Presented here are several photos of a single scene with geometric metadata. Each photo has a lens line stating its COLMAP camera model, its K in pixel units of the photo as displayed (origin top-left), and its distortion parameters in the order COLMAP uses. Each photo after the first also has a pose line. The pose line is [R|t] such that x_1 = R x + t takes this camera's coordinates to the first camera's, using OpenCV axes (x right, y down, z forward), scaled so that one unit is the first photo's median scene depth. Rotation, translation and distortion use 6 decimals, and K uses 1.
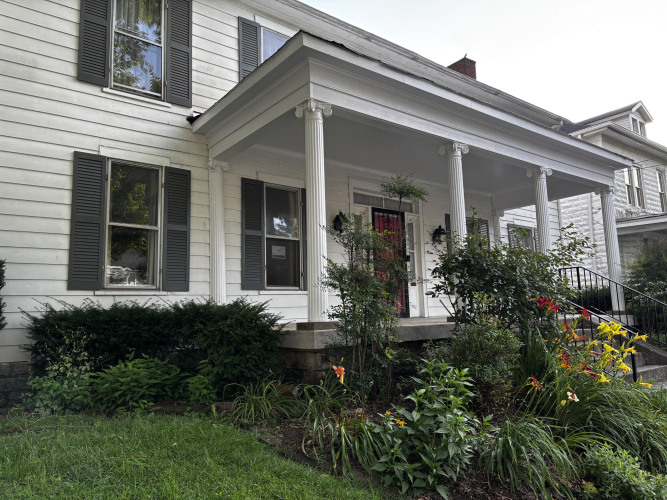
lens RADIAL K [[503.5, 0, 334.1], [0, 503.5, 248.7], [0, 0, 1]] dist [0.012641, 0.007406]
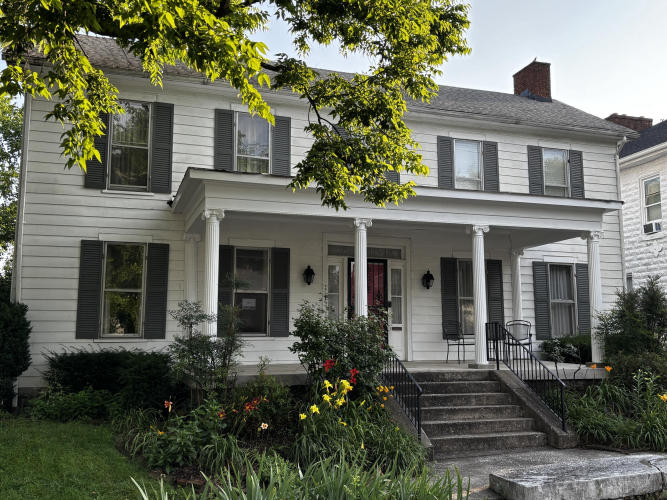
lens RADIAL K [[677.3, 0, 334.5], [0, 677.3, 247.6], [0, 0, 1]] dist [0.032468, 0.000000]
pose [[0.946831, -0.018350, -0.321206, 0.696913], [0.019268, 0.999814, -0.000322, -0.142702], [0.321153, -0.005884, 0.947009, -0.520827]]
